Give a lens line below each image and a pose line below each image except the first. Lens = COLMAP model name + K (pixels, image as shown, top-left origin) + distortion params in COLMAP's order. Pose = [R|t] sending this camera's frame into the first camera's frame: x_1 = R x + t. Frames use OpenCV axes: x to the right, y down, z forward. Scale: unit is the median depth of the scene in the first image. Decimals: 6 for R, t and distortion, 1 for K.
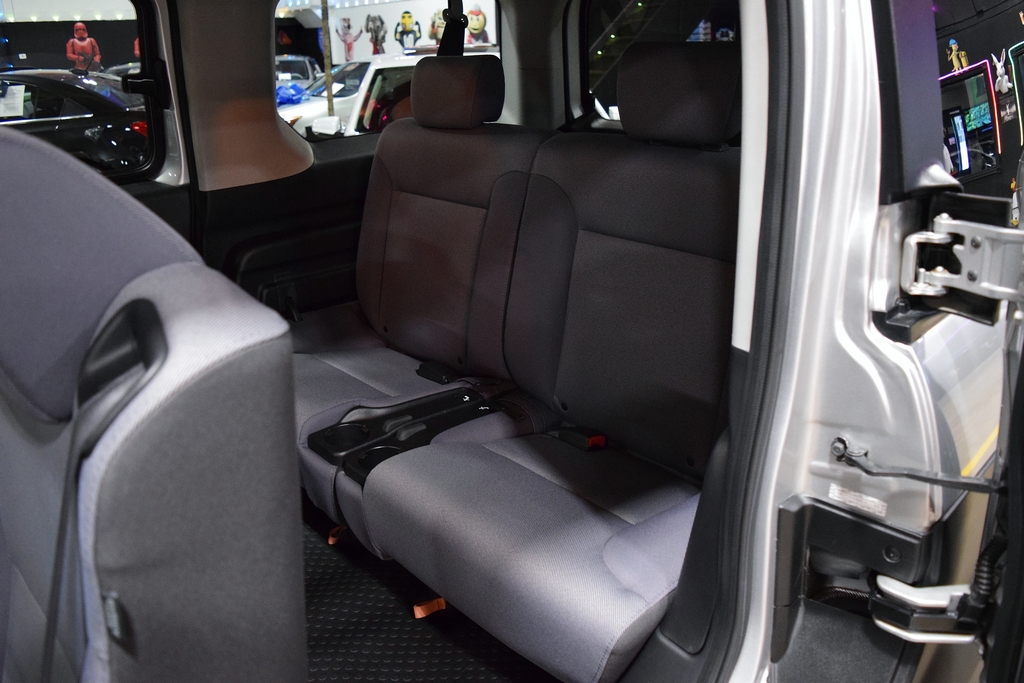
lens RADIAL K [[799.8, 0, 515.6], [0, 799.8, 341.1], [0, 0, 1]] dist [-0.095196, 0.022842]
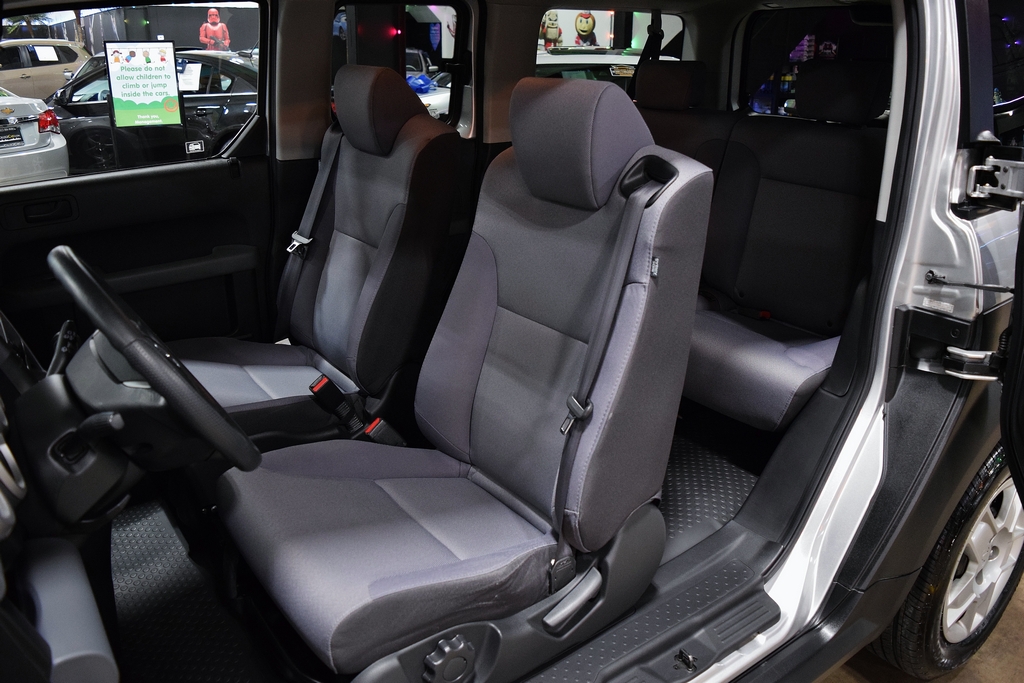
lens RADIAL K [[799.8, 0, 516.4], [0, 799.8, 339.6], [0, 0, 1]] dist [-0.095196, 0.022842]
pose [[0.993986, 0.068334, -0.085569, -0.401621], [-0.068454, 0.997653, 0.001538, 0.340566], [0.085474, 0.004329, 0.996331, -0.942430]]
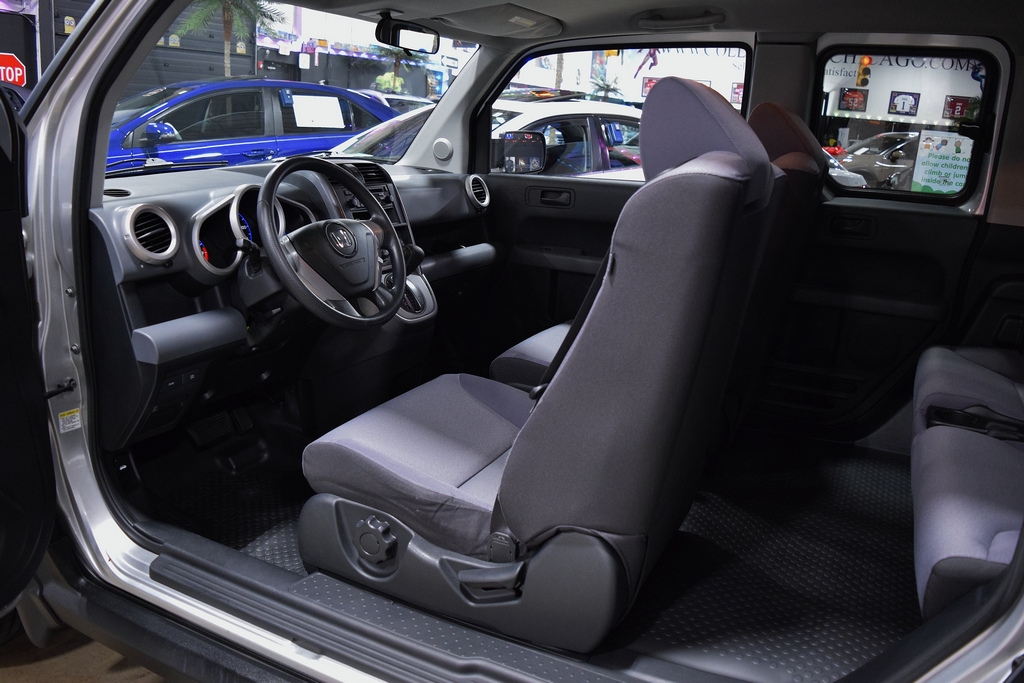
lens RADIAL K [[799.8, 0, 517.1], [0, 799.8, 340.4], [0, 0, 1]] dist [-0.095196, 0.022842]
pose [[0.366148, 0.298573, -0.881357, 0.890763], [-0.395817, 0.907147, 0.142873, 0.180711], [0.842178, 0.296543, 0.450331, -0.163243]]
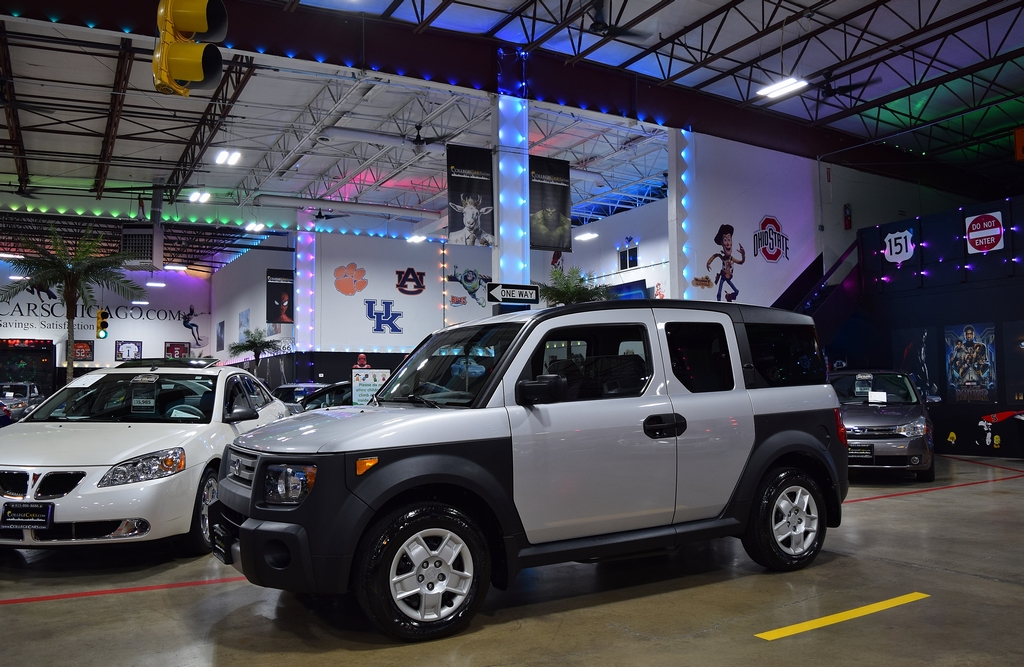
lens RADIAL K [[814.5, 0, 514.6], [0, 814.5, 329.7], [0, 0, 1]] dist [-0.094232, 0.021390]
pose [[0.978925, -0.006427, -0.204118, -0.113191], [-0.078664, 0.910511, -0.405933, 2.199429], [0.188460, 0.413434, 0.890817, -5.048026]]
